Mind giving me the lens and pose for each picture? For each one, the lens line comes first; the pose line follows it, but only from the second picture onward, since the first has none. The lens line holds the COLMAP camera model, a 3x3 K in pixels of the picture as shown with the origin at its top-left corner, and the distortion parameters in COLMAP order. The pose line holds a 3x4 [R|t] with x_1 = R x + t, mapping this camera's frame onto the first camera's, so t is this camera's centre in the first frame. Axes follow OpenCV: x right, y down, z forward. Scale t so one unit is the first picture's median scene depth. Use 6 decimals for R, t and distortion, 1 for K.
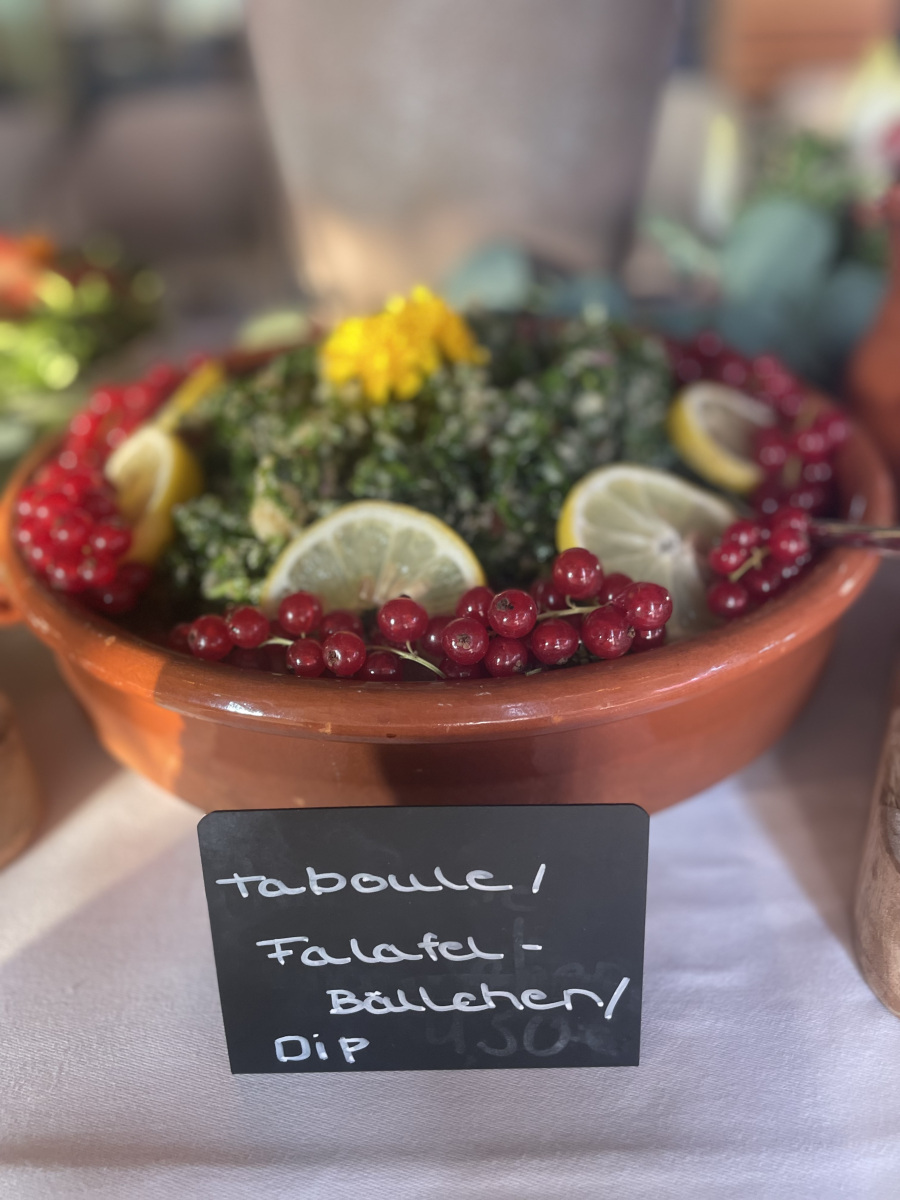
lens RADIAL K [[935.9, 0, 450.0], [0, 935.9, 600.0], [0, 0, 1]] dist [0.112949, -0.170626]
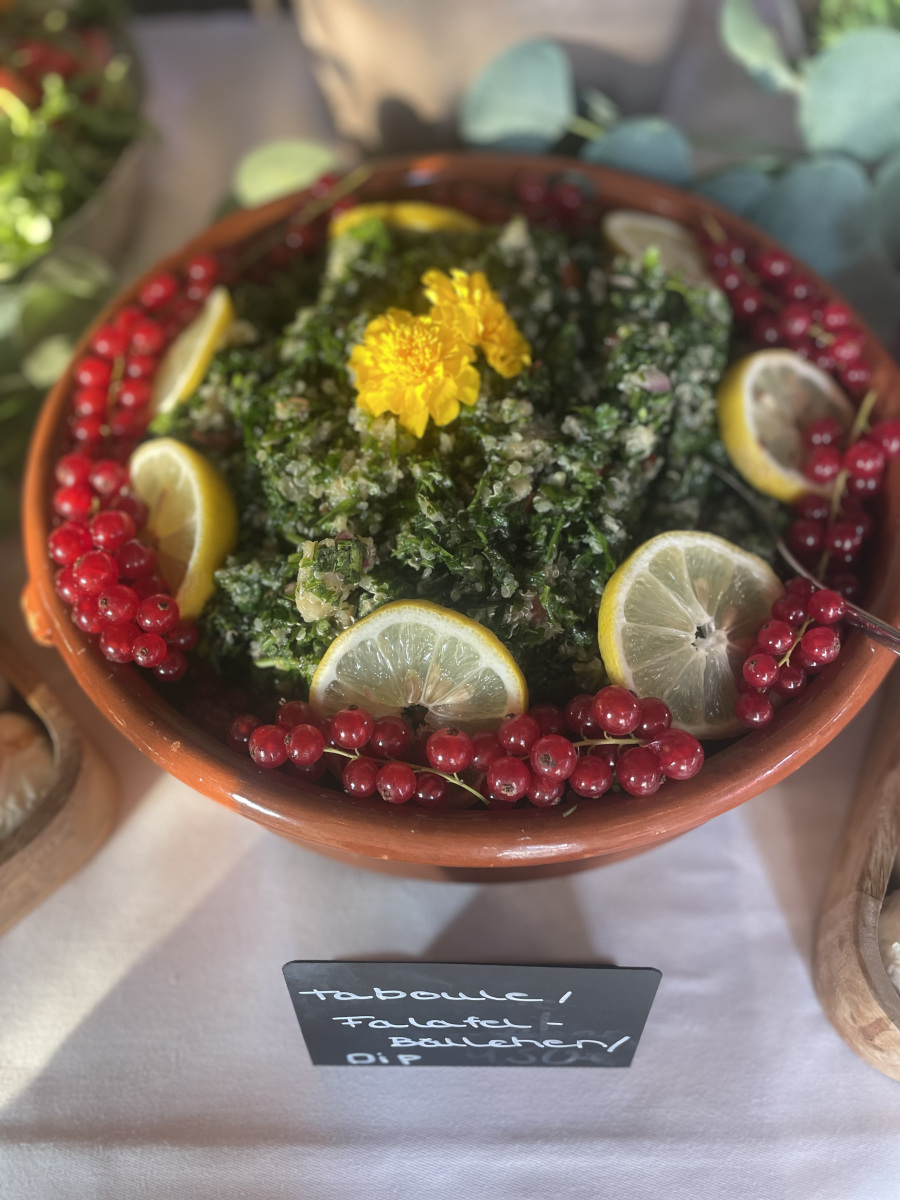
lens RADIAL K [[935.9, 0, 450.0], [0, 935.9, 600.0], [0, 0, 1]] dist [0.112949, -0.170626]
pose [[0.999792, 0.013589, 0.015238, -0.072041], [-0.018818, 0.902868, 0.429505, -0.620543], [-0.007921, -0.429702, 0.902936, 0.106695]]
